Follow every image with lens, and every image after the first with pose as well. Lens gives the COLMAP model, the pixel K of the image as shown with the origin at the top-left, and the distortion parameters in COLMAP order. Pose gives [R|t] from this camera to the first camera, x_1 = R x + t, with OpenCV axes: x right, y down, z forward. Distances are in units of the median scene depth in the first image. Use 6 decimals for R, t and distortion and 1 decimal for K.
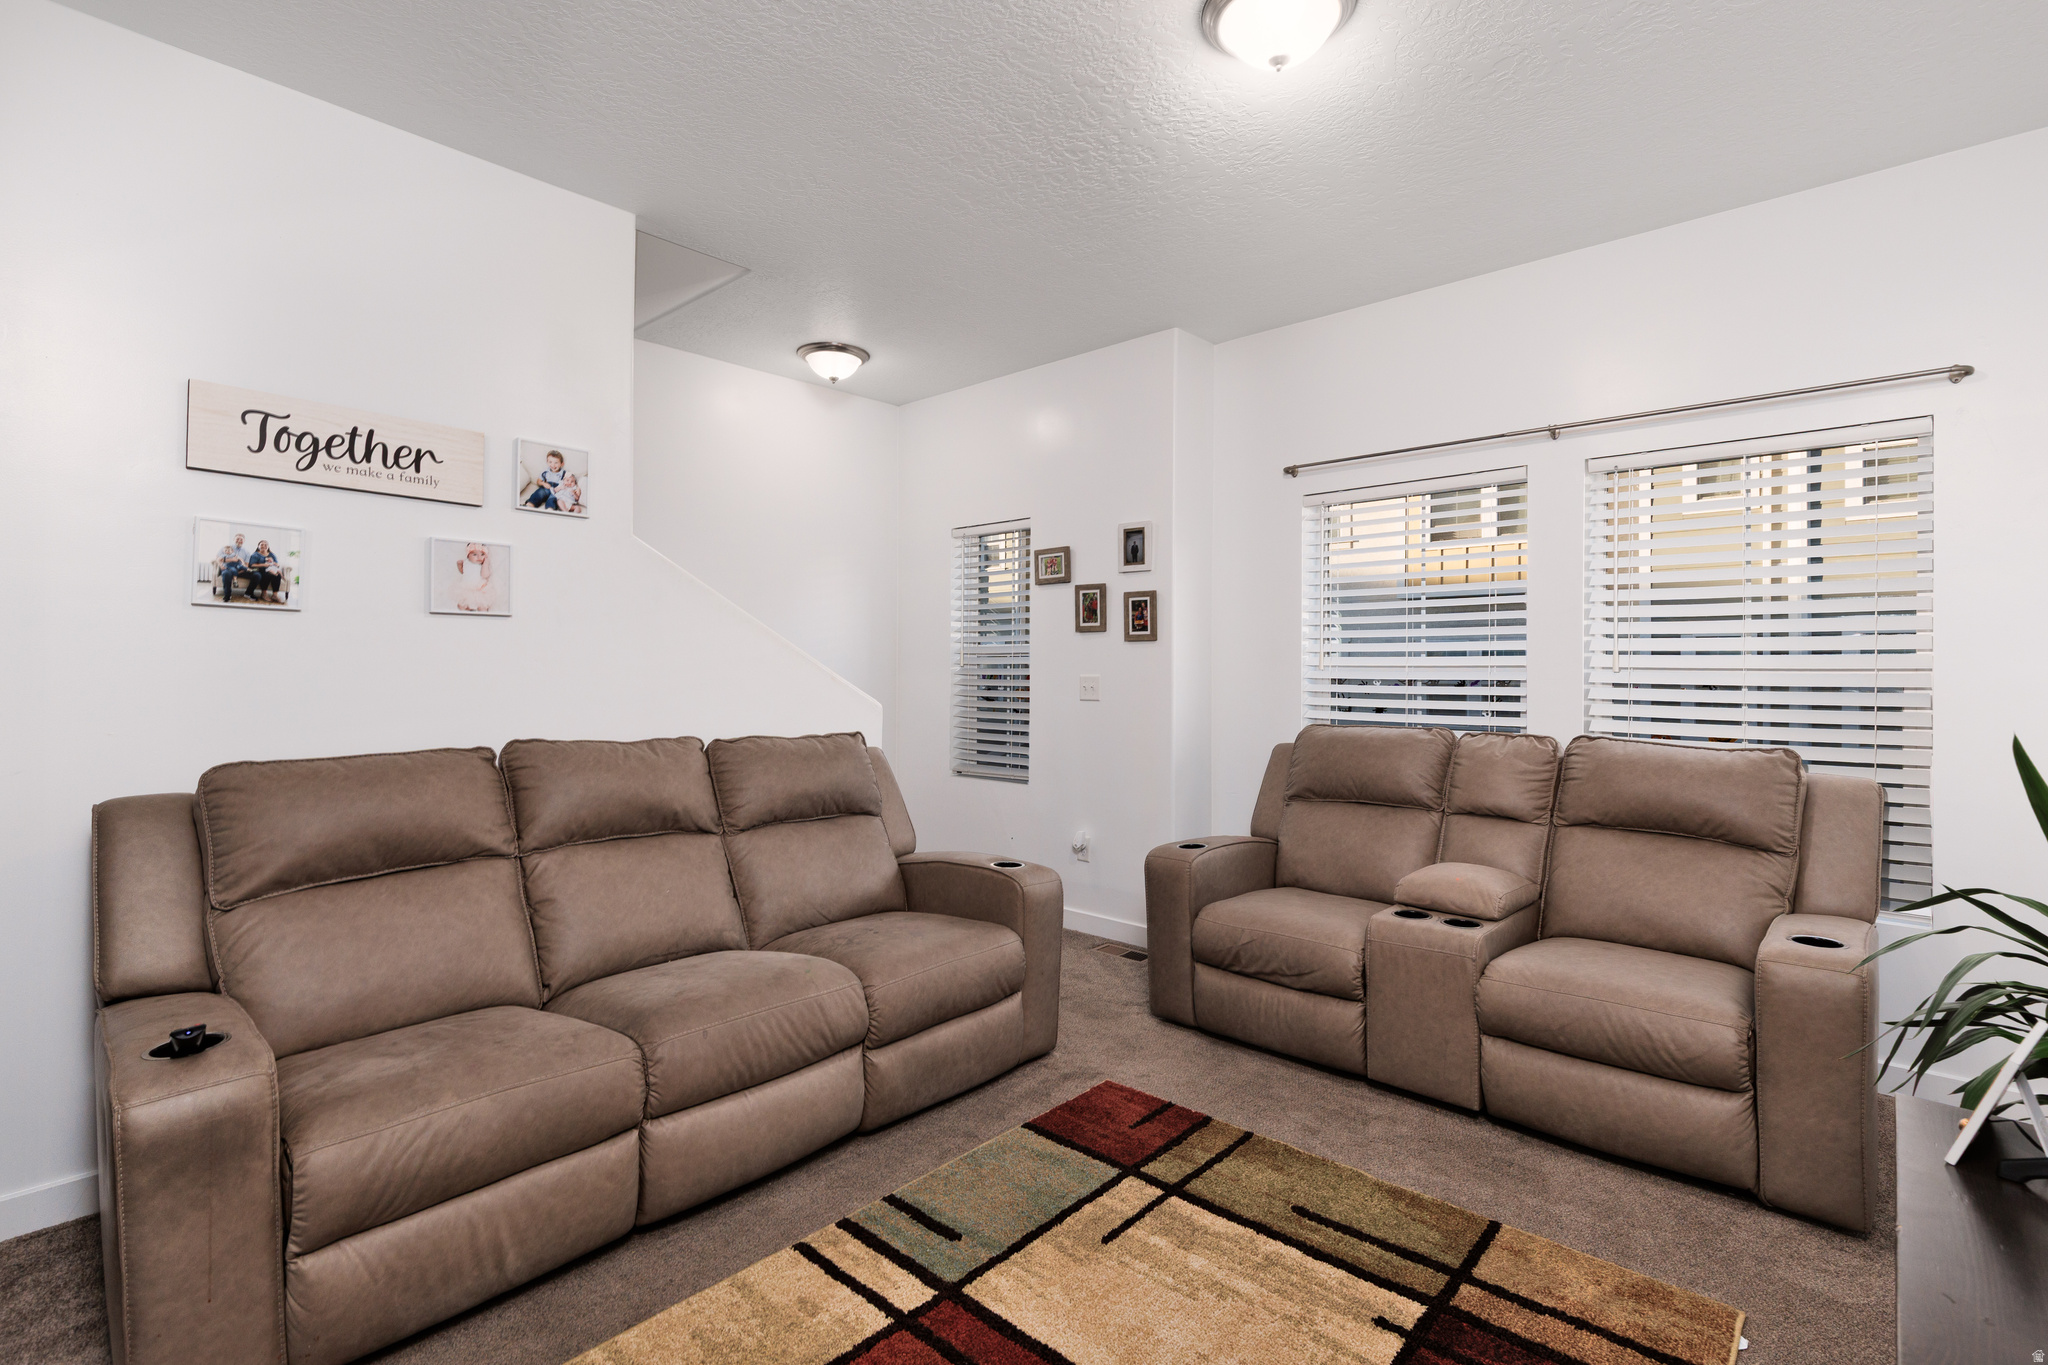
lens RADIAL K [[940.8, 0, 1030.3], [0, 940.8, 661.7], [0, 0, 1]] dist [0.002229, -0.001827]
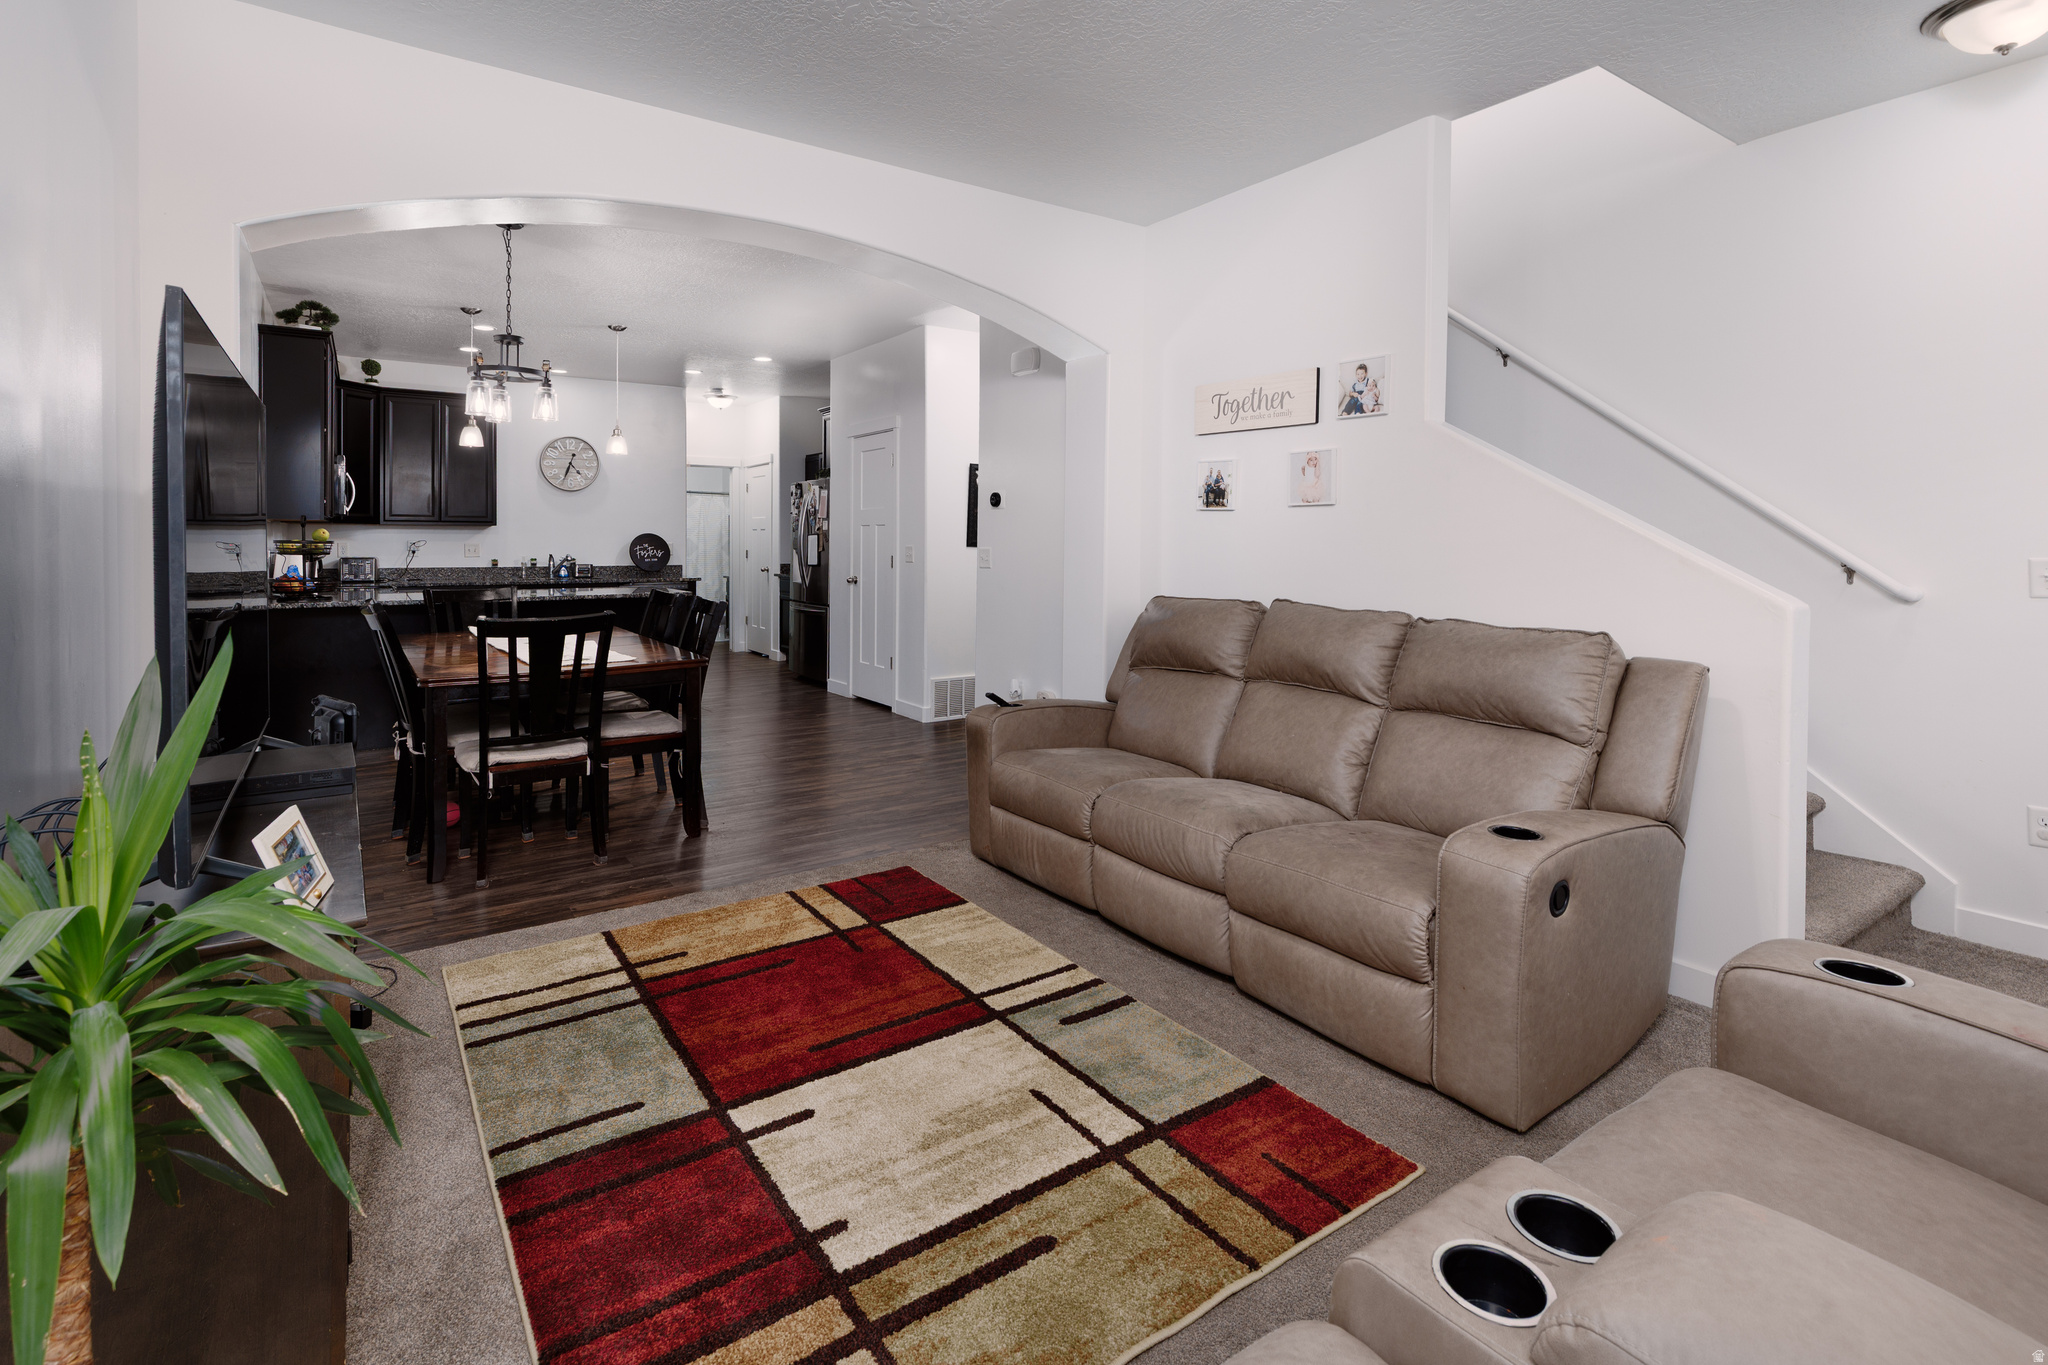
lens RADIAL K [[940.8, 0, 1001.2], [0, 940.8, 535.2], [0, 0, 1]] dist [0.002229, -0.001827]
pose [[-0.223645, -0.008565, -0.974633, 0.870077], [0.003321, 0.999949, -0.009550, 0.003718], [0.974665, -0.005373, -0.223605, 0.937412]]
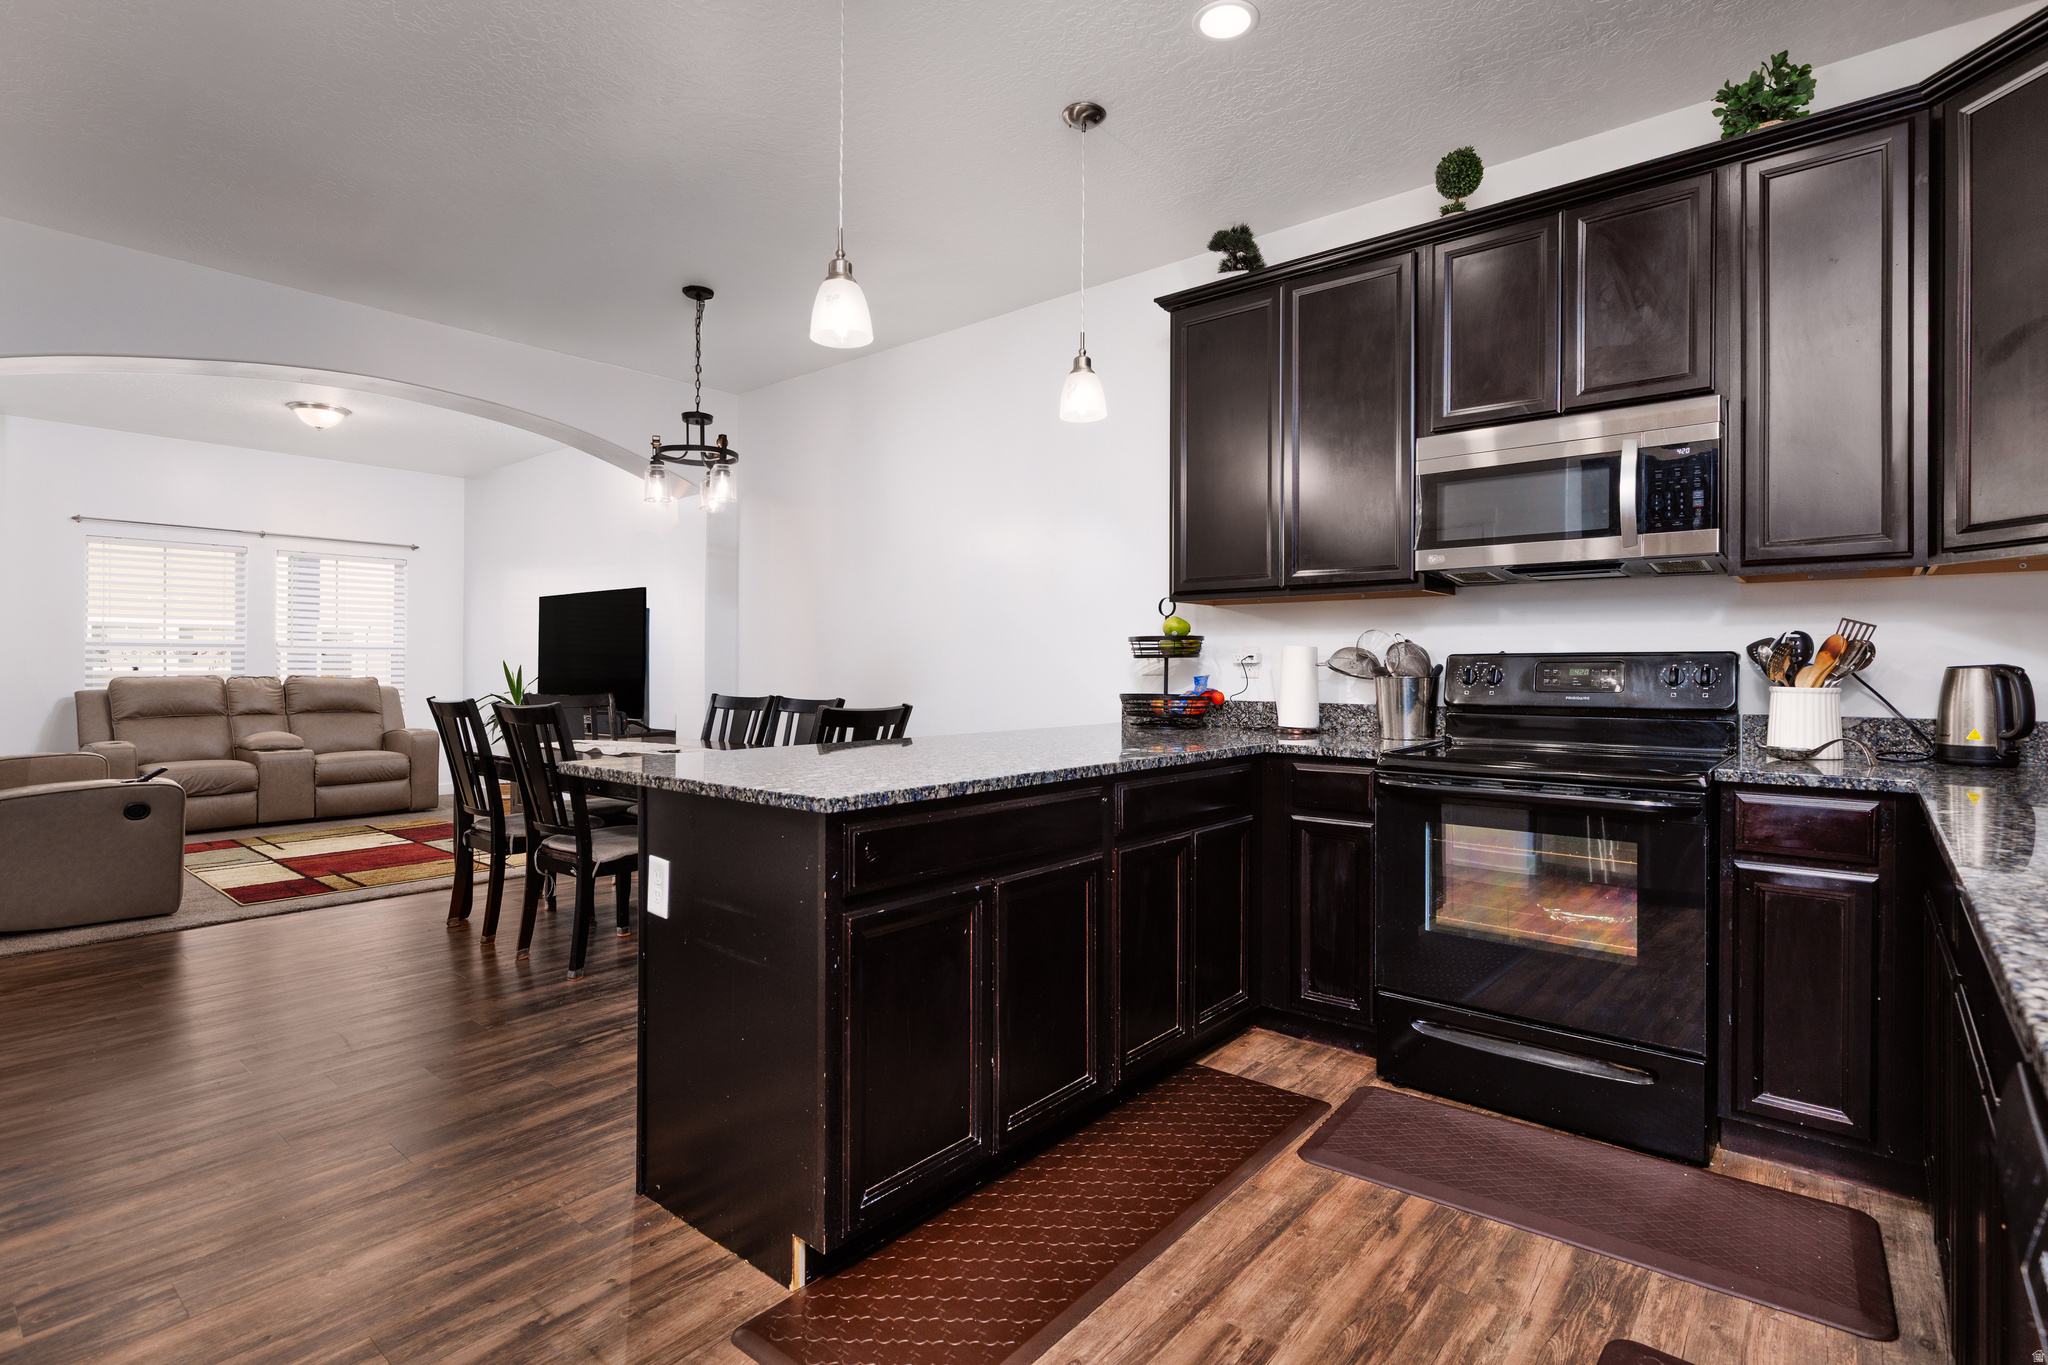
lens RADIAL K [[1023.9, 0, 1028.8], [0, 1023.9, 674.5], [0, 0, 1]] dist [0.002818, 0.000841]
pose [[-0.035773, -0.010178, 0.999308, -2.339938], [-0.012893, 0.999870, 0.009722, 0.033352], [-0.999277, -0.012536, -0.035899, -0.829786]]
